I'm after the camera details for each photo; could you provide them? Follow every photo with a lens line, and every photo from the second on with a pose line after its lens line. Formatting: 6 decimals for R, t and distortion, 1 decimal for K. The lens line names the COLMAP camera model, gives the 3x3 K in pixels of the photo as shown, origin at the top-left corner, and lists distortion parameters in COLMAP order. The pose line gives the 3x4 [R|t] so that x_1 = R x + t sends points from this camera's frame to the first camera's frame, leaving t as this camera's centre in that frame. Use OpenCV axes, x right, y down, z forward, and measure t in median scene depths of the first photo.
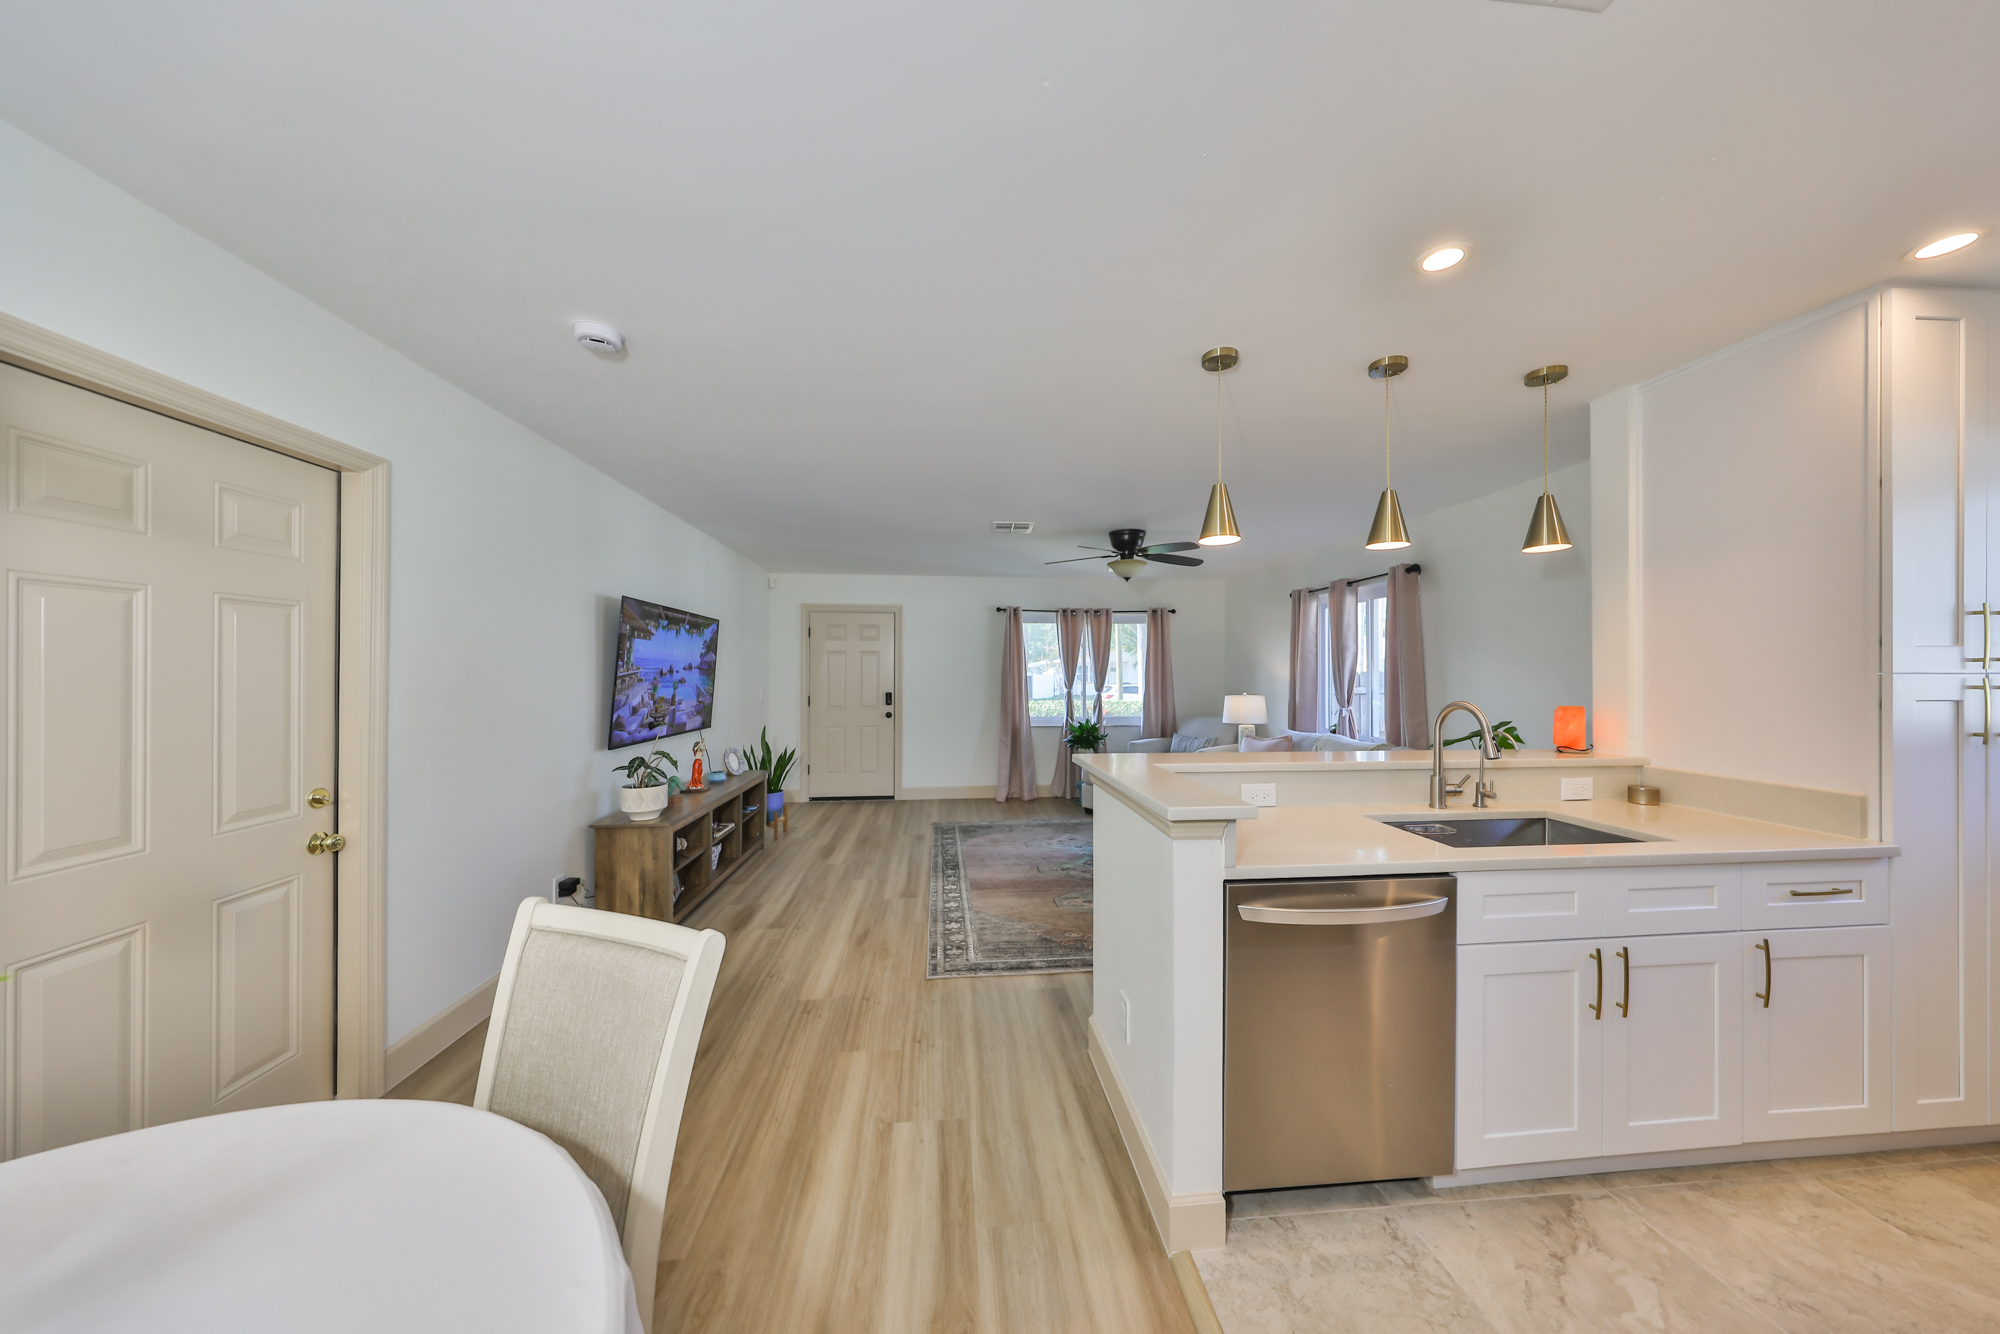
lens RADIAL K [[619.9, 0, 982.1], [0, 619.9, 672.9], [0, 0, 1]] dist [-0.000262, -0.000112]
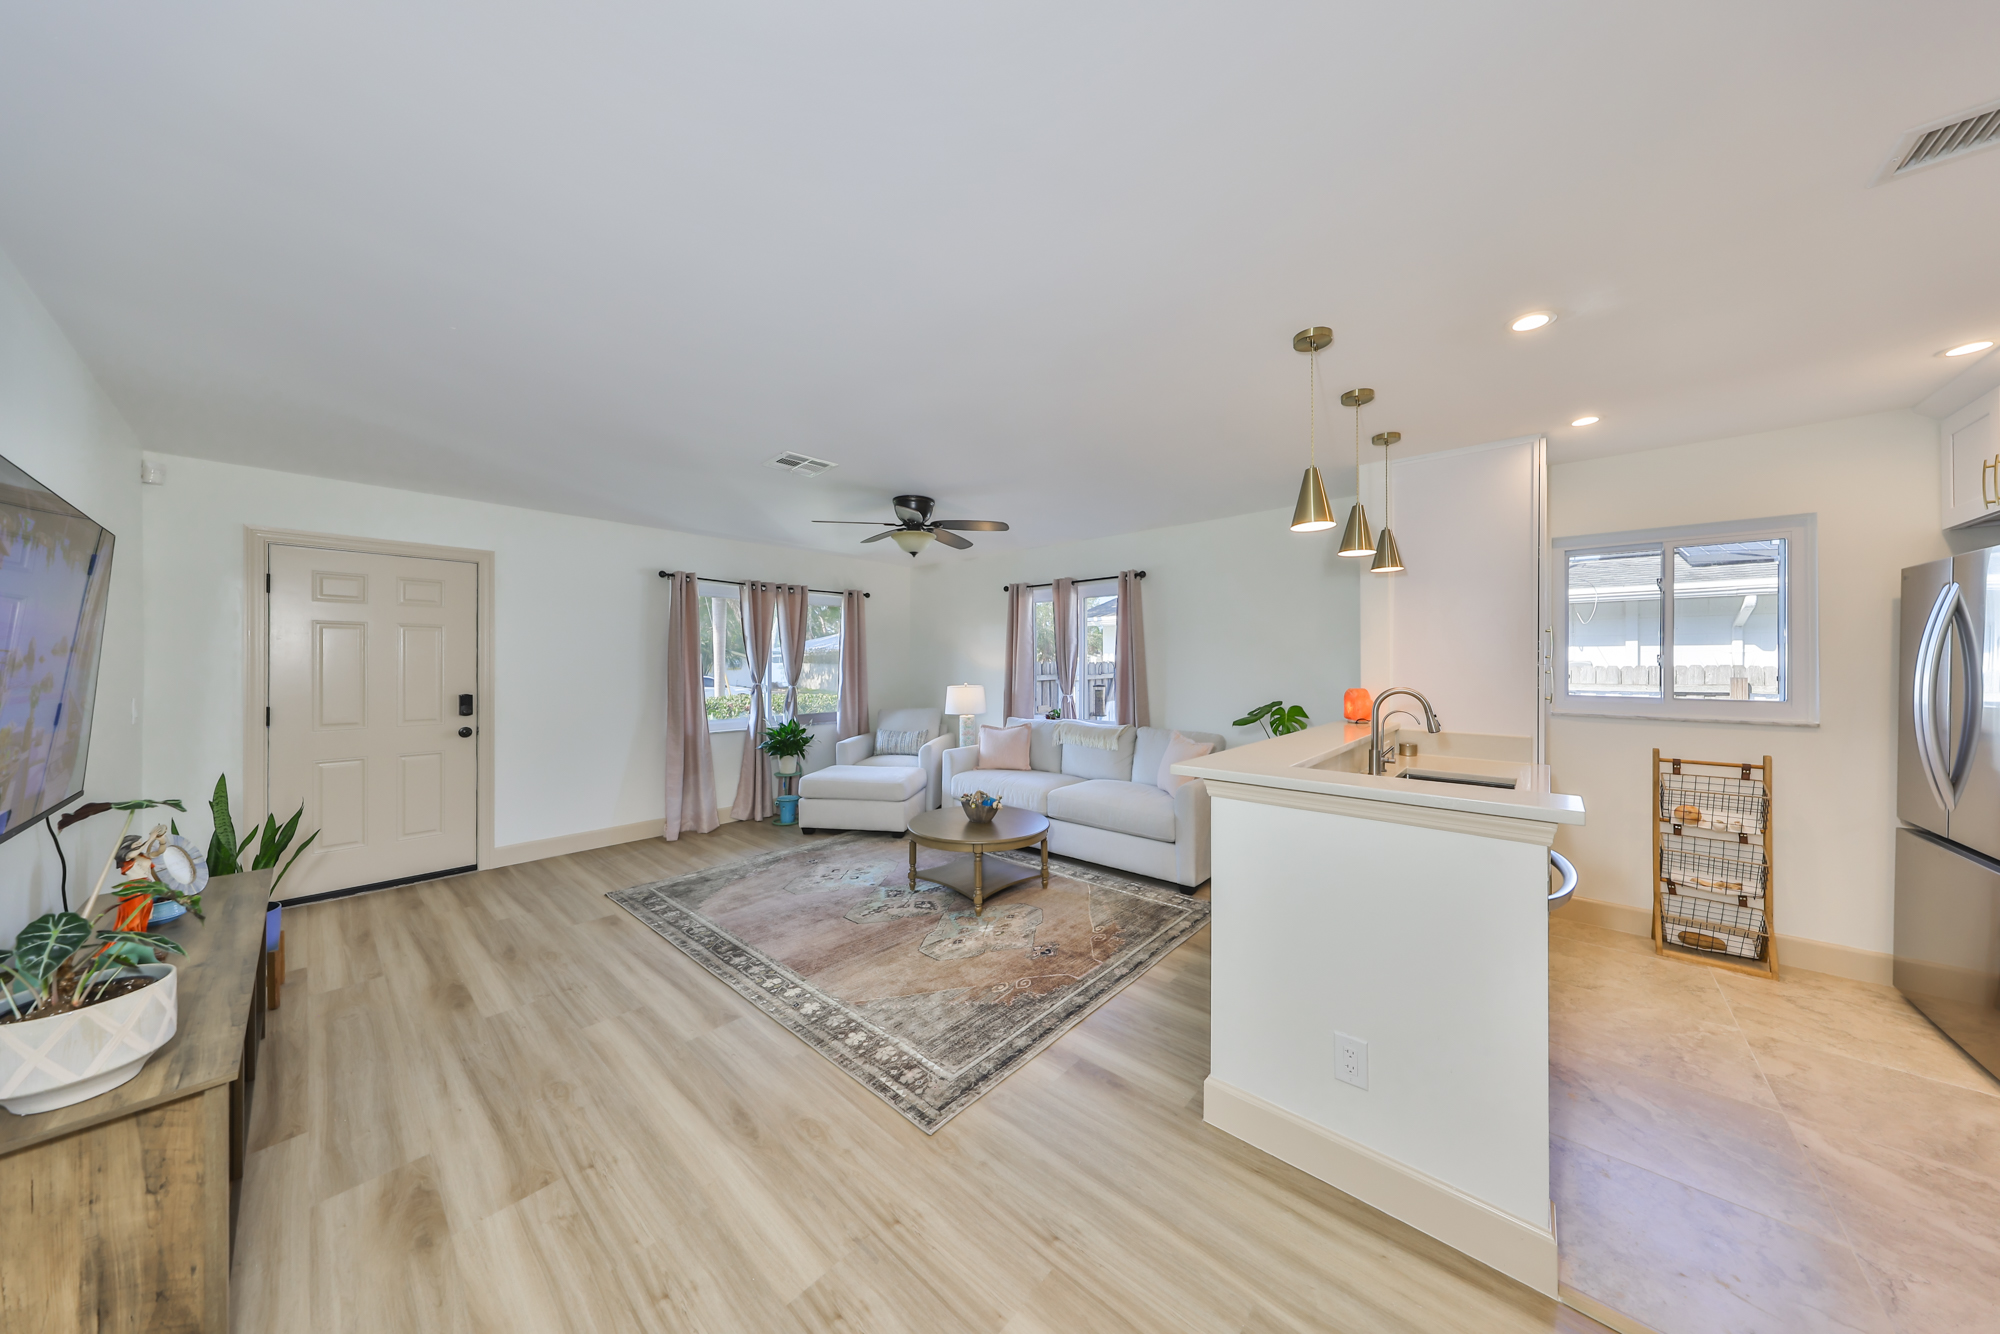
lens RADIAL K [[637.2, 0, 1000.0], [0, 637.2, 667.0], [0, 0, 1]] dist [-0.001764, 0.000072]
pose [[0.720837, -0.003841, 0.693094, -0.346047], [-0.001516, 0.999974, 0.007118, -0.001811], [-0.693103, -0.006181, 0.720812, 0.328082]]
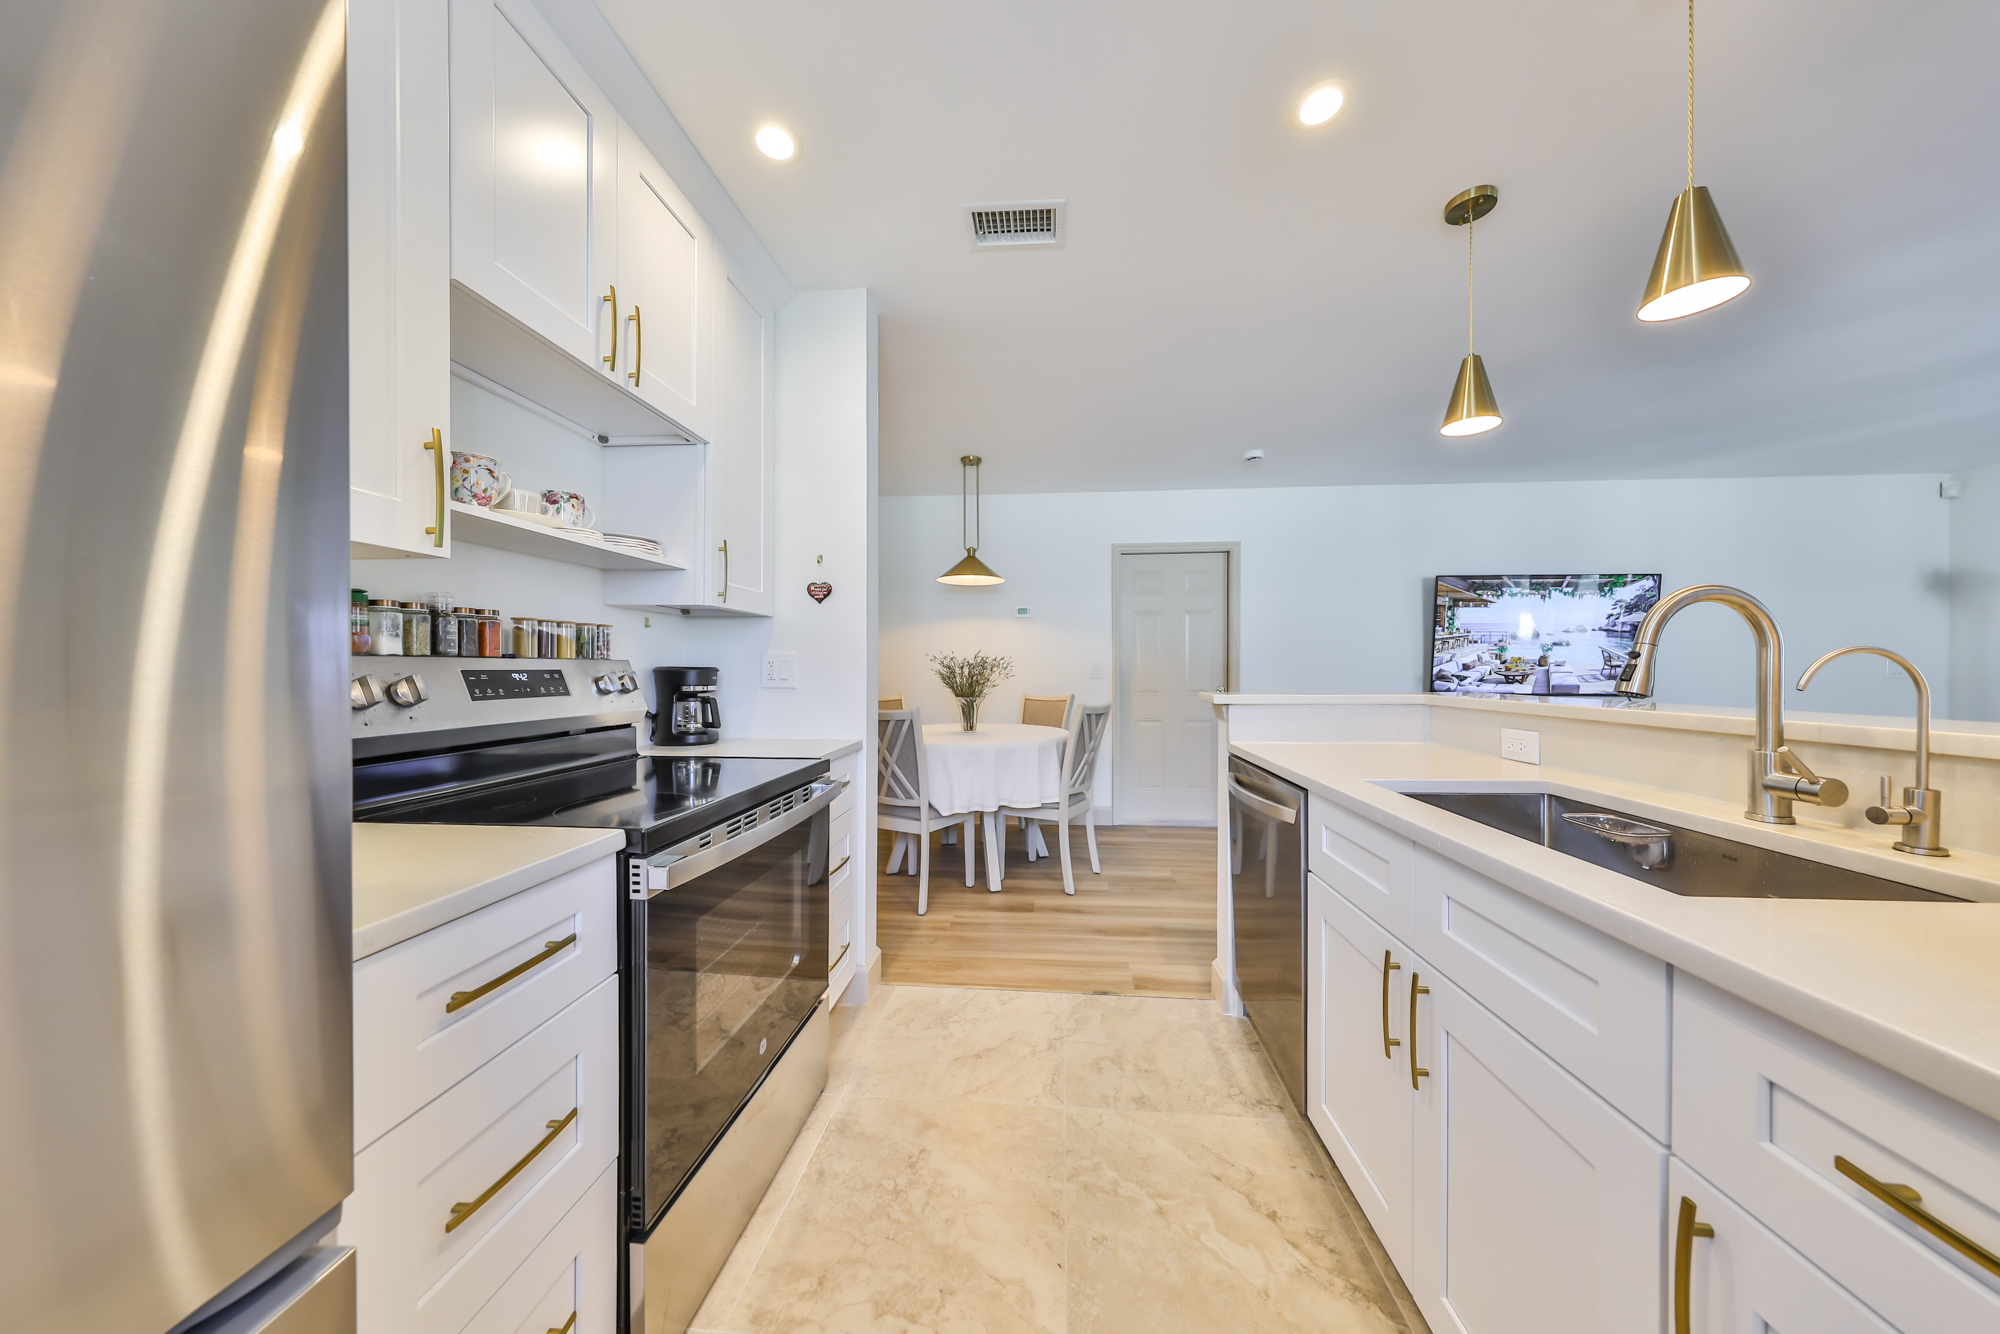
lens RADIAL K [[607.0, 0, 1023.1], [0, 607.0, 667.8], [0, 0, 1]] dist [-0.000626, 0.000042]
pose [[-0.145080, -0.000565, -0.989420, 0.664178], [0.000299, 1.000000, -0.000615, 0.056149], [0.989420, -0.000385, -0.145080, 0.278053]]
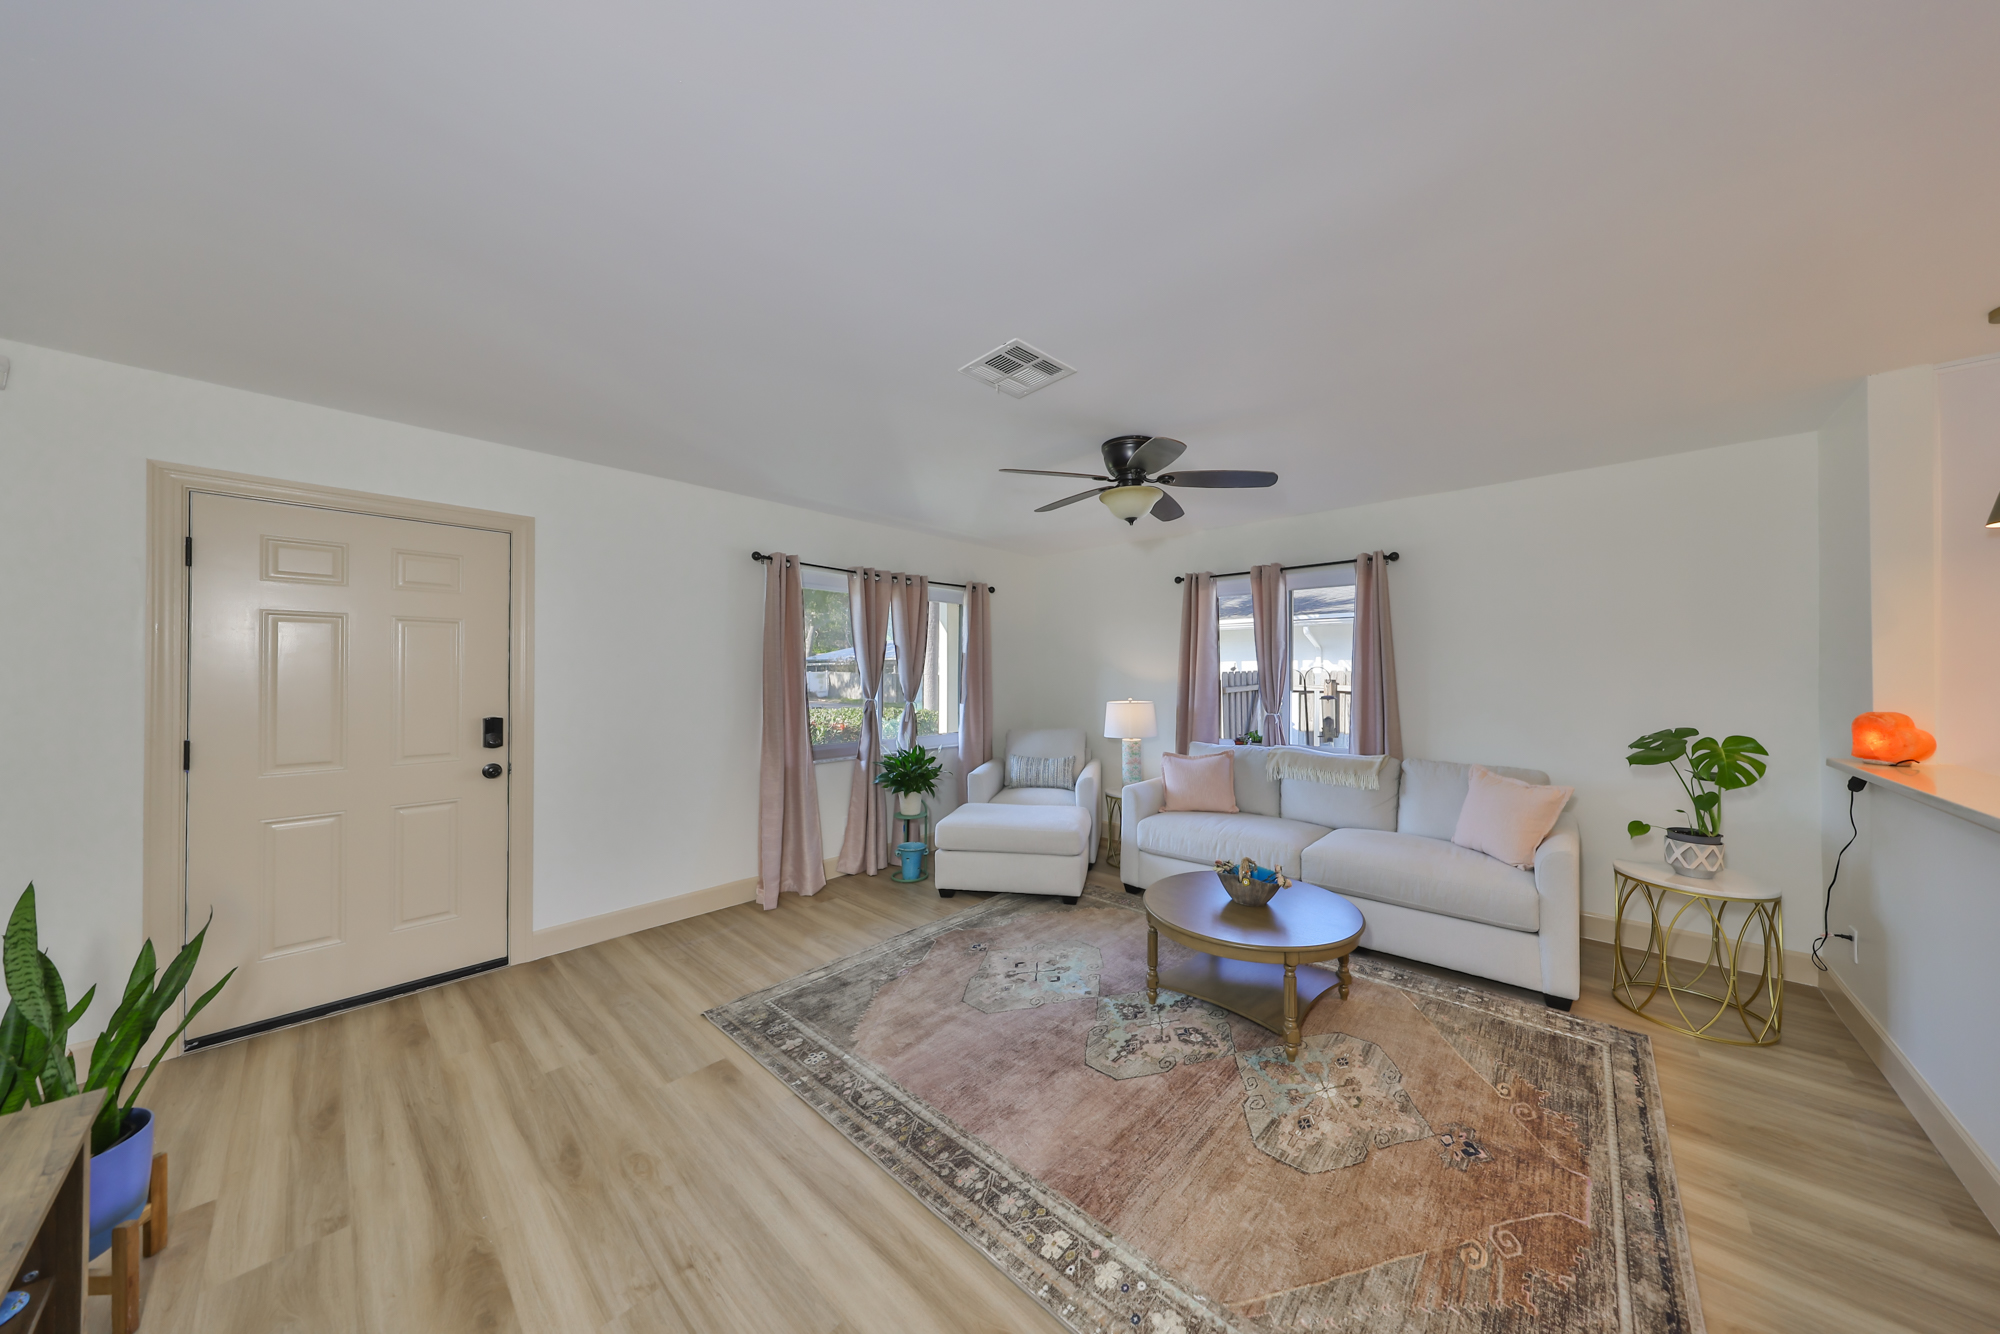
lens RADIAL K [[636.7, 0, 1038.0], [0, 636.7, 672.9], [0, 0, 1]] dist [0.001126, -0.000170]
pose [[0.709167, 0.001641, 0.705039, -0.327206], [-0.001692, 0.999998, -0.000625, 0.000112], [-0.705039, -0.000749, 0.709168, 0.725037]]
